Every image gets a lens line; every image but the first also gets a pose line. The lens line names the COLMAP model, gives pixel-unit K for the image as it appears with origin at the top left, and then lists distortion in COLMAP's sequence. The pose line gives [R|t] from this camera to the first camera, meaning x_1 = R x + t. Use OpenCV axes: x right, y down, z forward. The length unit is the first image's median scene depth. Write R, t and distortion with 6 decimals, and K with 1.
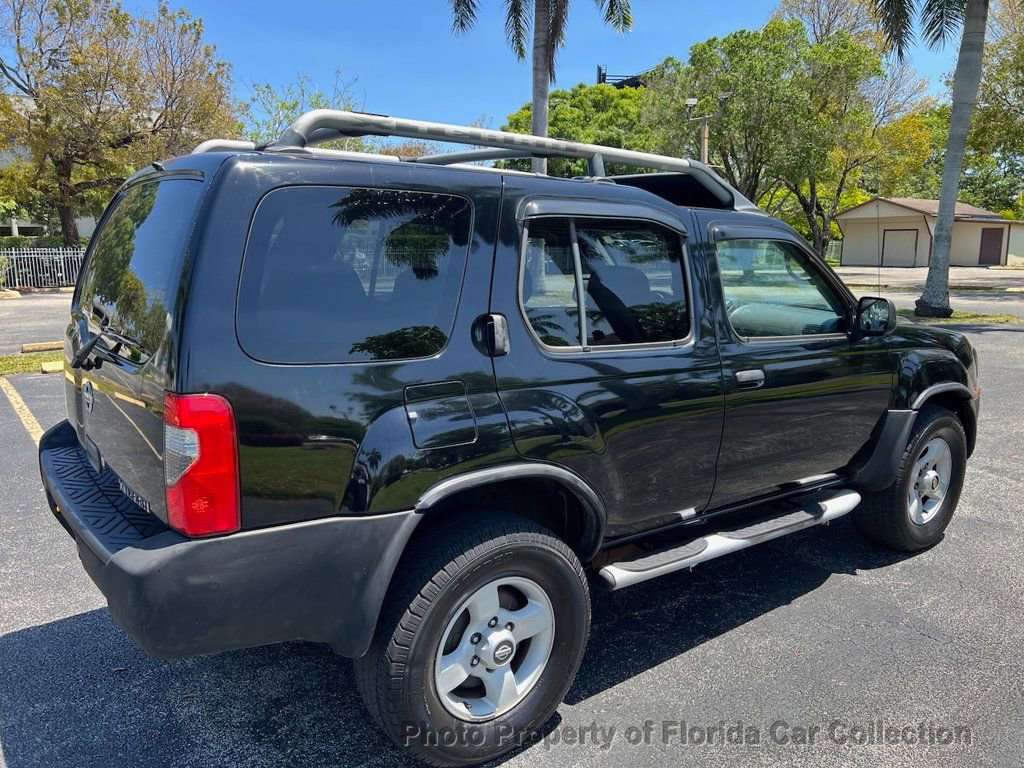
lens RADIAL K [[776.9, 0, 511.7], [0, 776.9, 381.3], [0, 0, 1]] dist [0.037588, -0.039929]
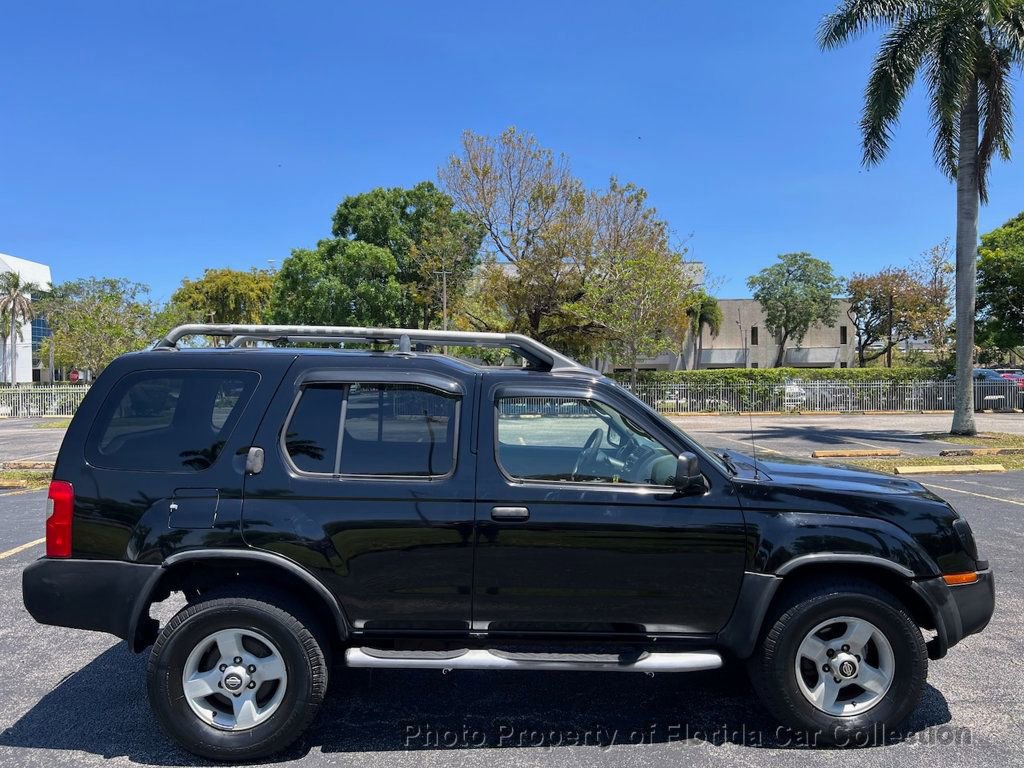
lens RADIAL K [[776.9, 0, 508.8], [0, 776.9, 382.4], [0, 0, 1]] dist [0.037588, -0.039929]
pose [[0.814820, 0.001788, -0.579712, 0.846534], [-0.097497, 0.986174, -0.133997, -0.037429], [0.571457, 0.165703, 0.803728, 0.023298]]
